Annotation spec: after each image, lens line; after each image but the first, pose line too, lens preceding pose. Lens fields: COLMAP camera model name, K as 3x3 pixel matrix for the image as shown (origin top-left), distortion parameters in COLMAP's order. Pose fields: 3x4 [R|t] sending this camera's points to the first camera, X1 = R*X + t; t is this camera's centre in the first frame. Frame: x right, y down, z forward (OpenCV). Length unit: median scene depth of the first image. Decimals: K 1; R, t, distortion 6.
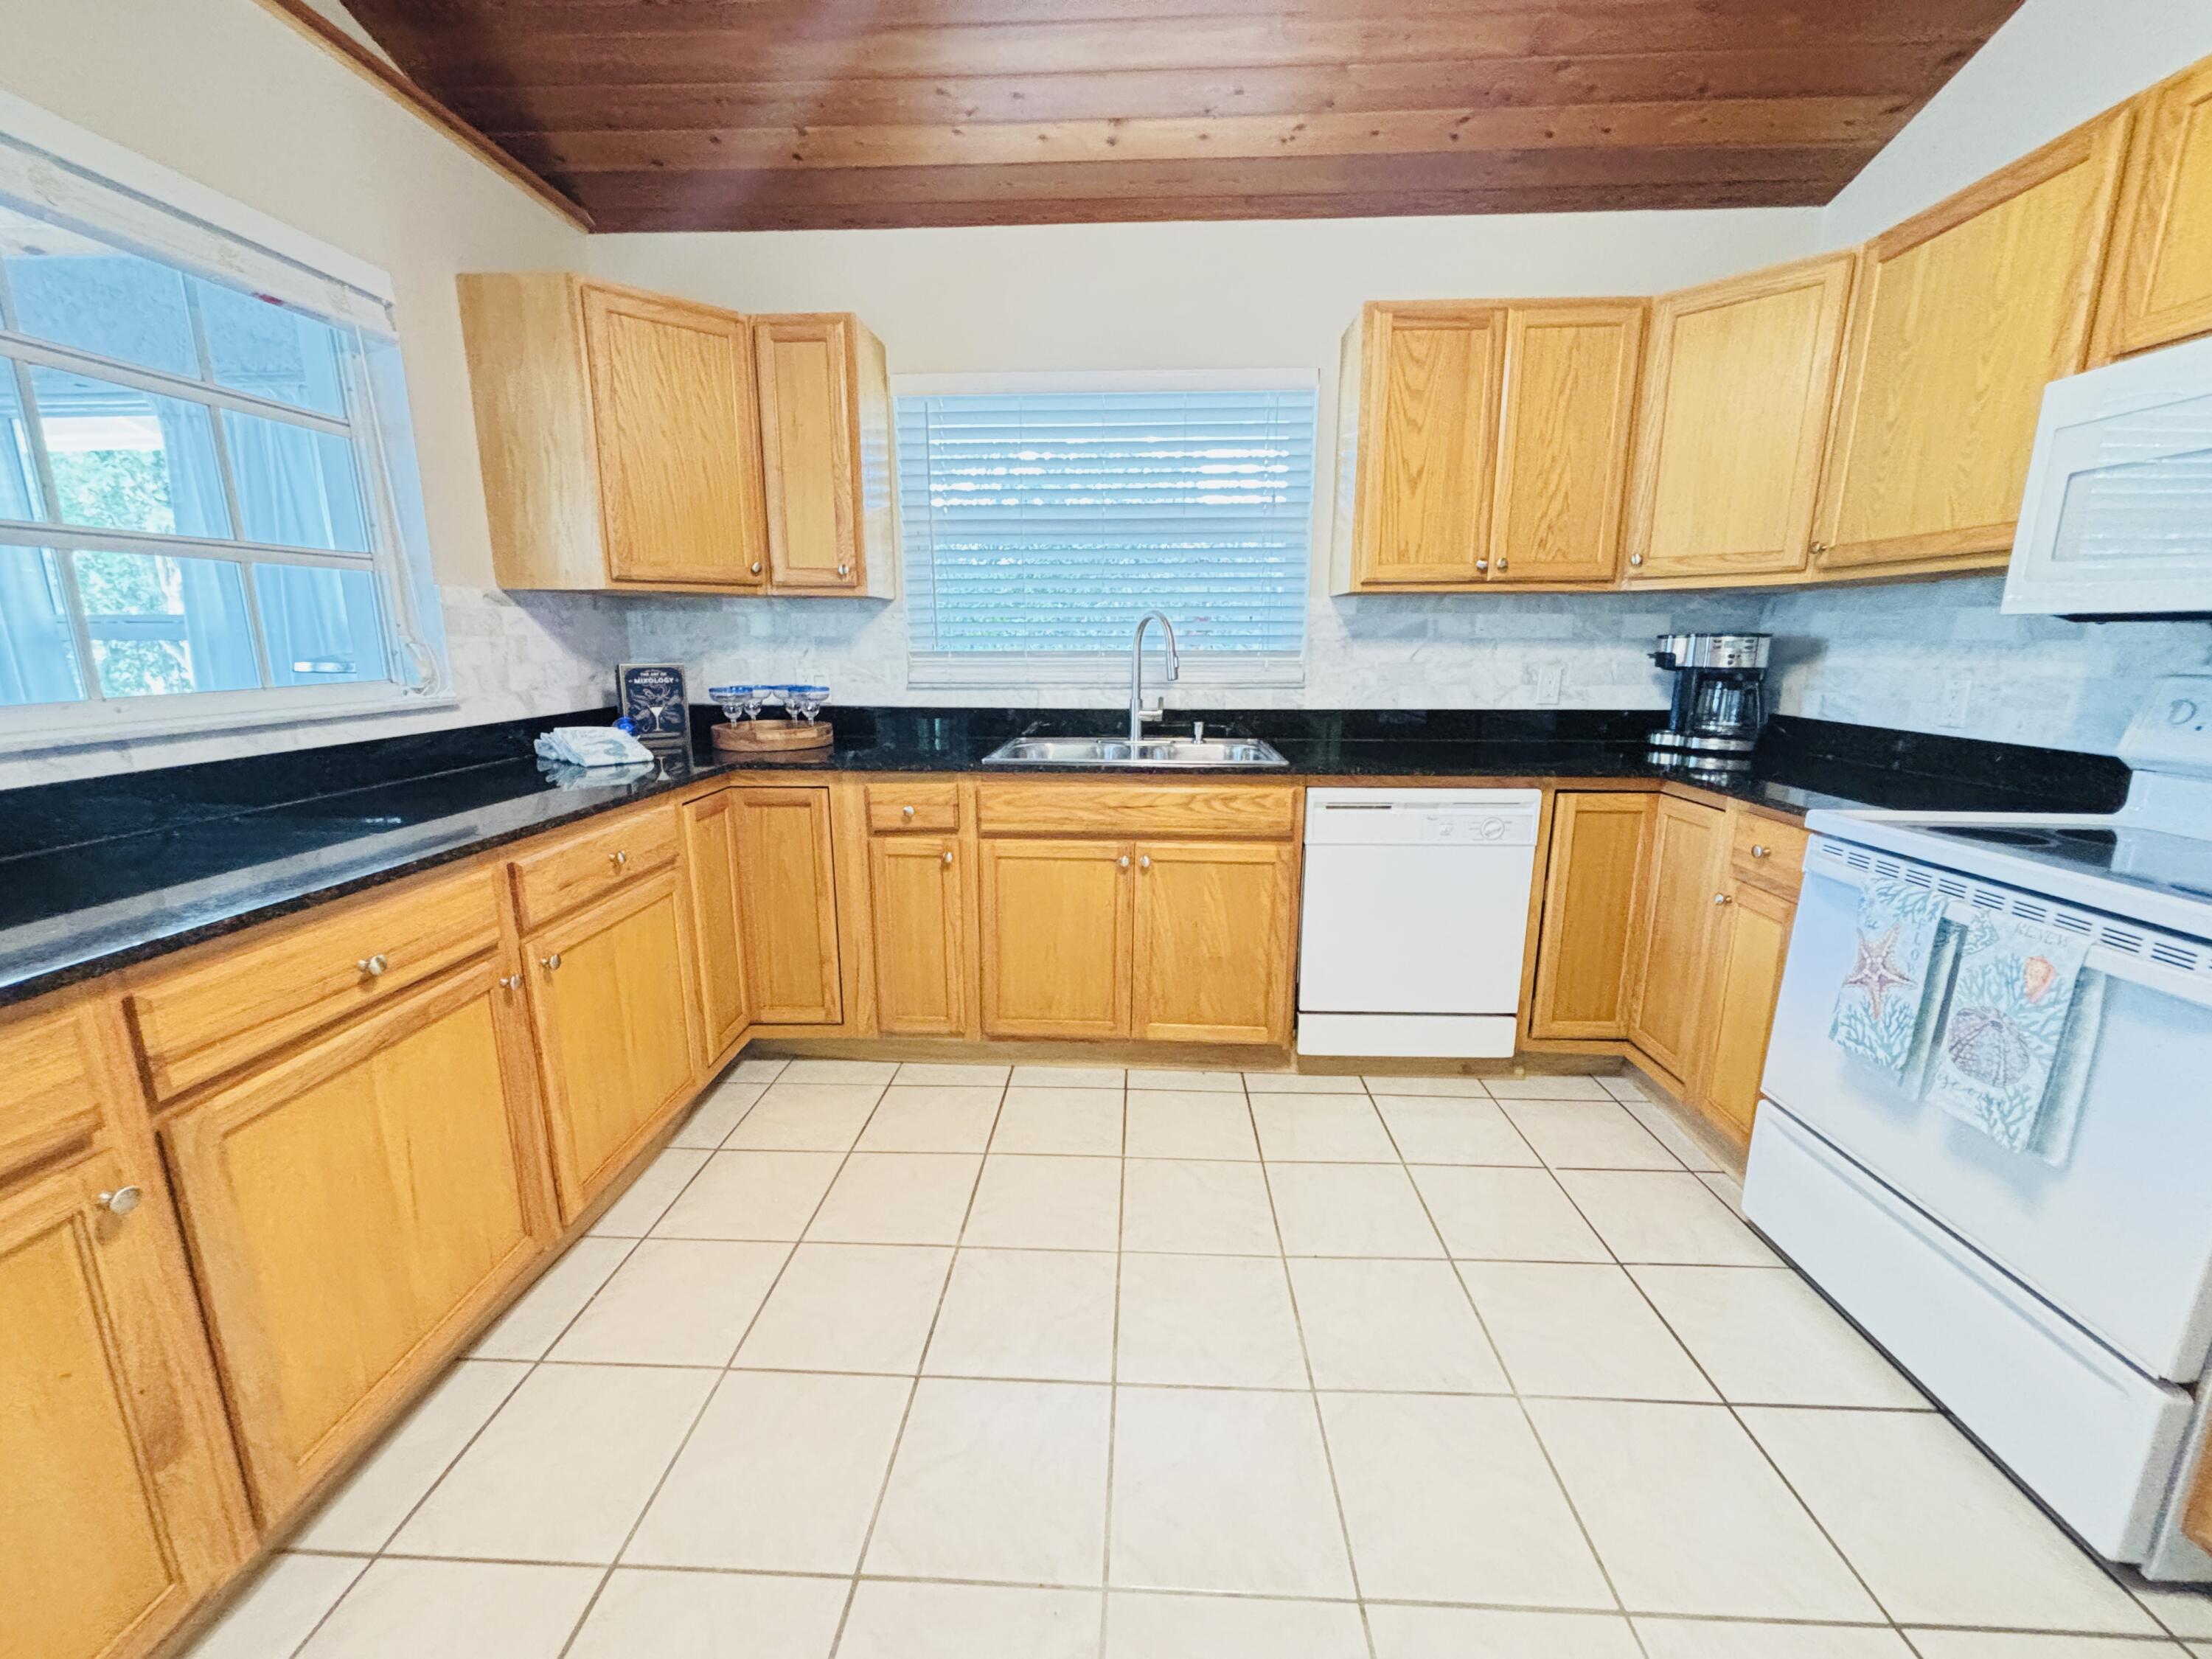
lens RADIAL K [[889.6, 0, 1103.3], [0, 889.6, 826.3], [0, 0, 1]] dist [-0.004041, -0.000329]
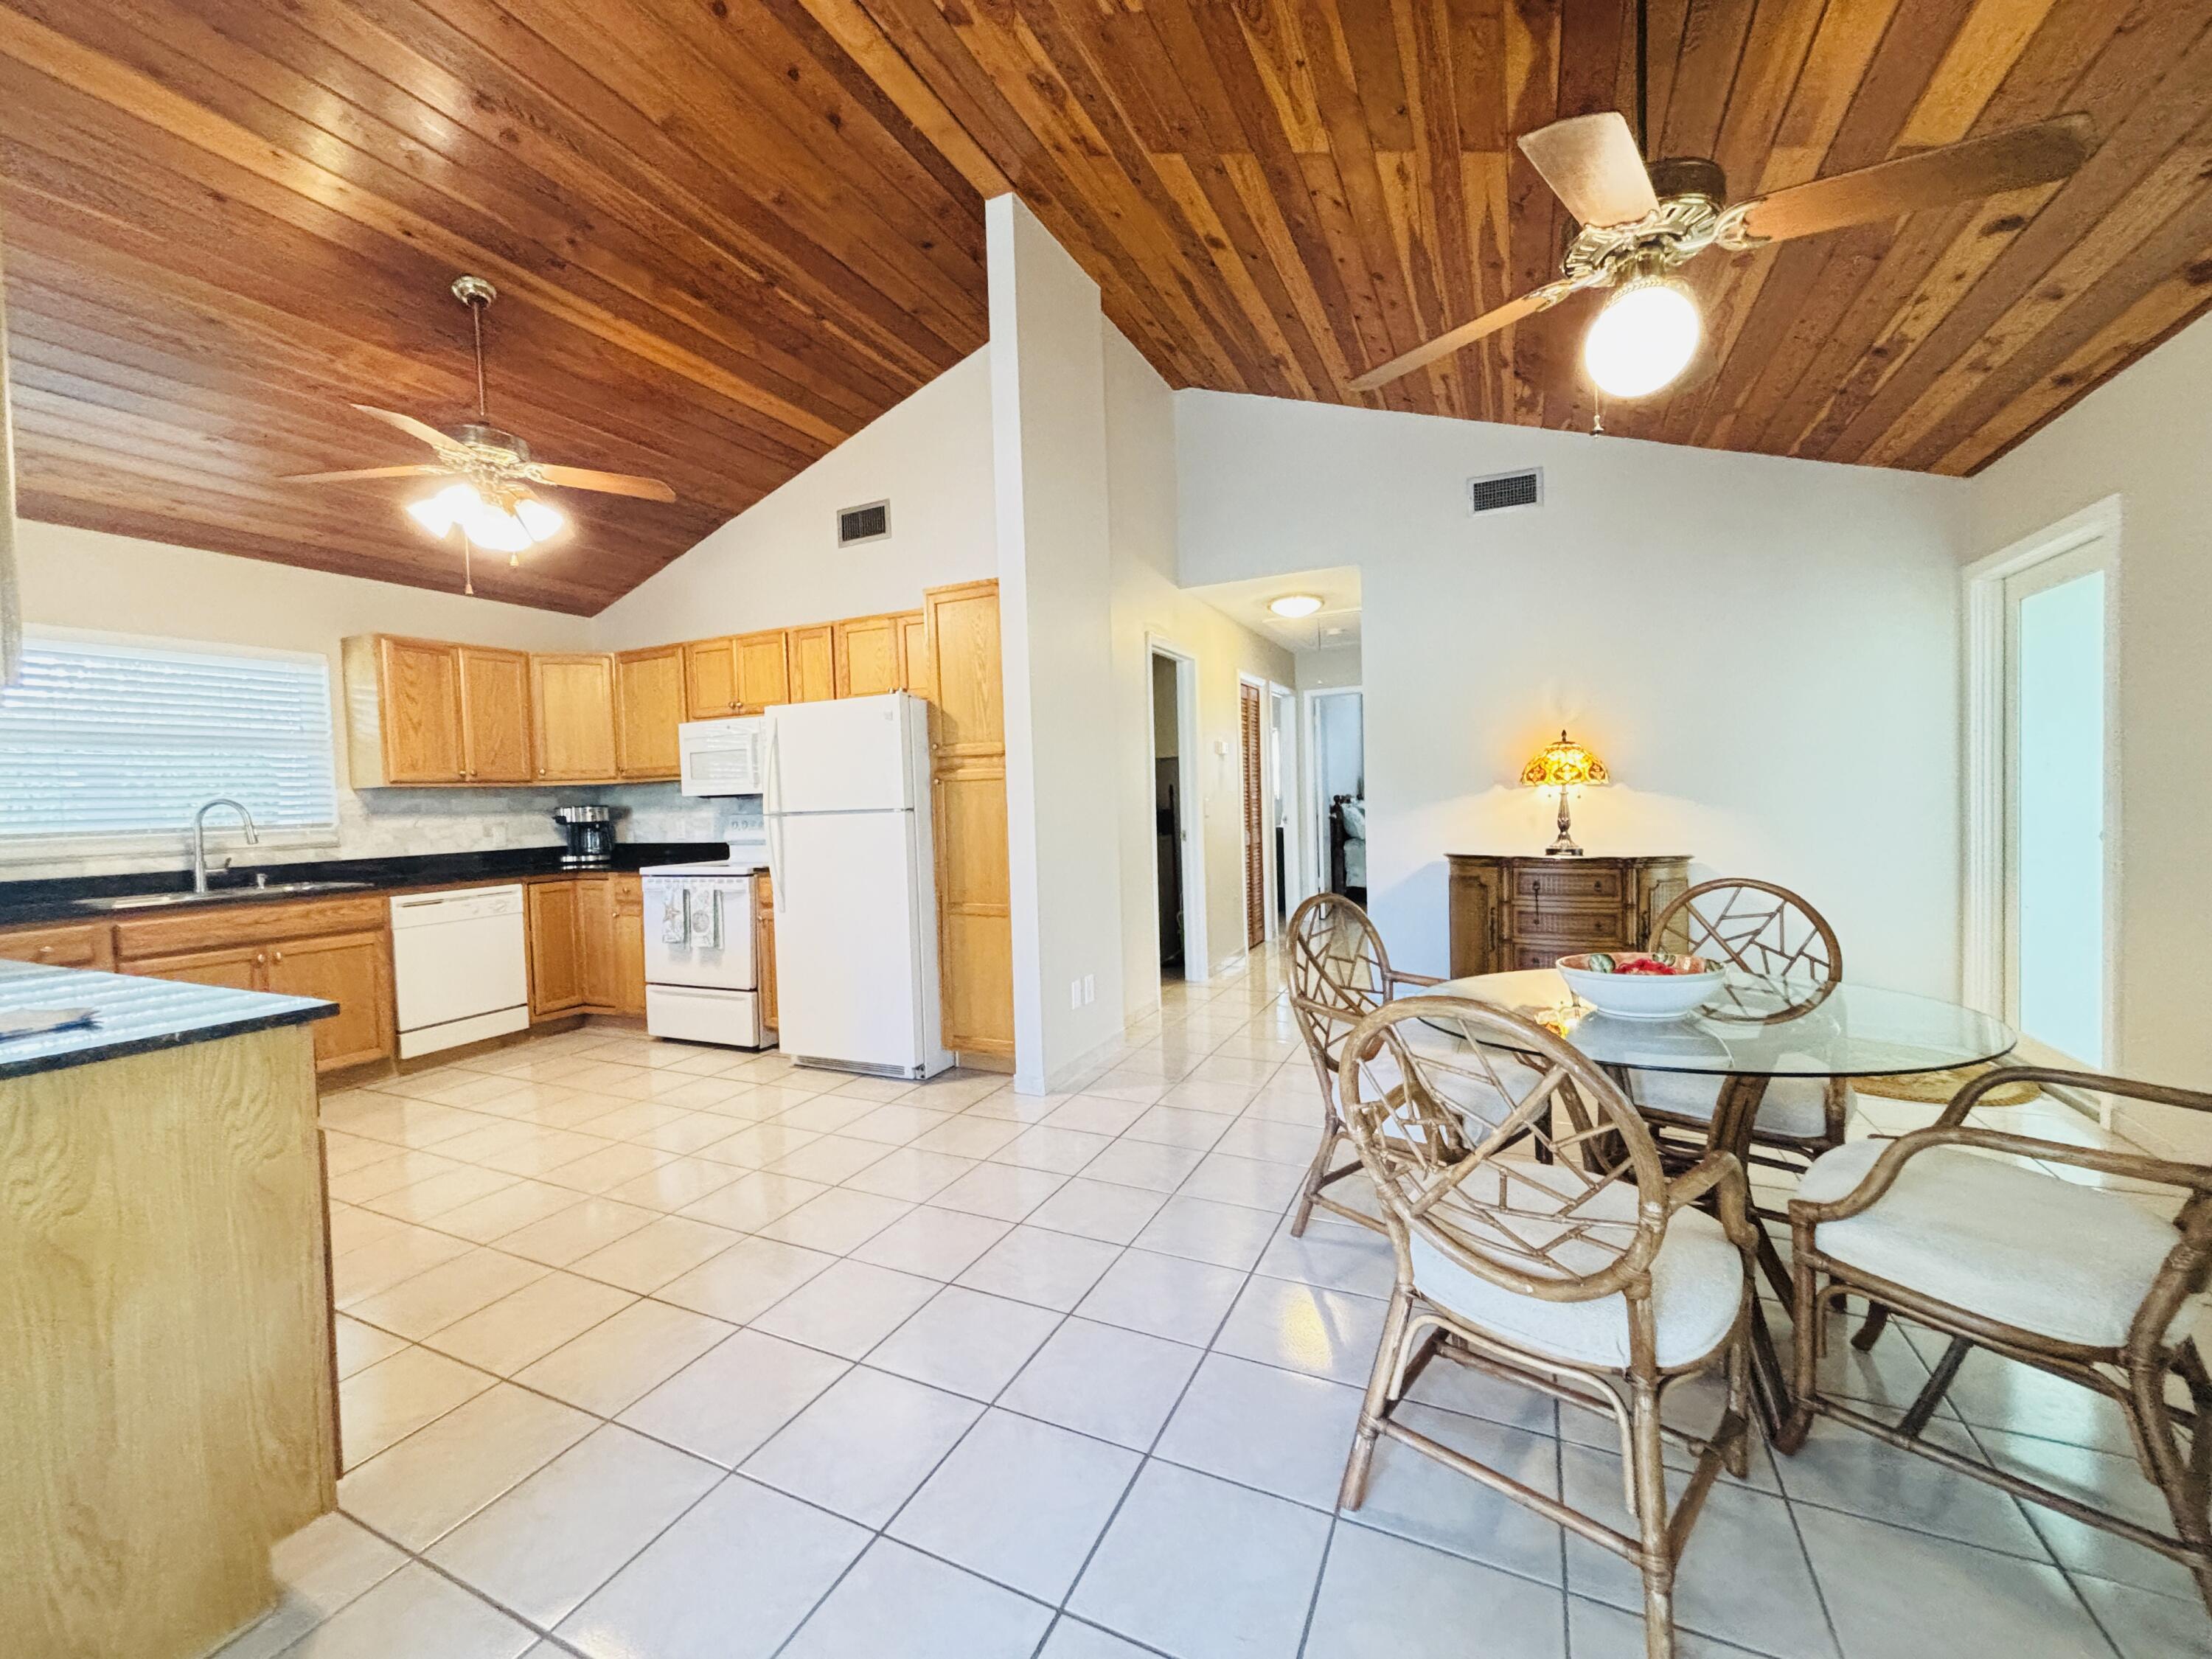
lens RADIAL K [[883.0, 0, 1090.1], [0, 883.0, 827.8], [0, 0, 1]] dist [0.001572, -0.004436]
pose [[0.393067, -0.043233, 0.918493, -0.776819], [0.223571, 0.973412, -0.049858, 0.209490], [-0.891916, 0.224946, 0.392281, -0.895143]]
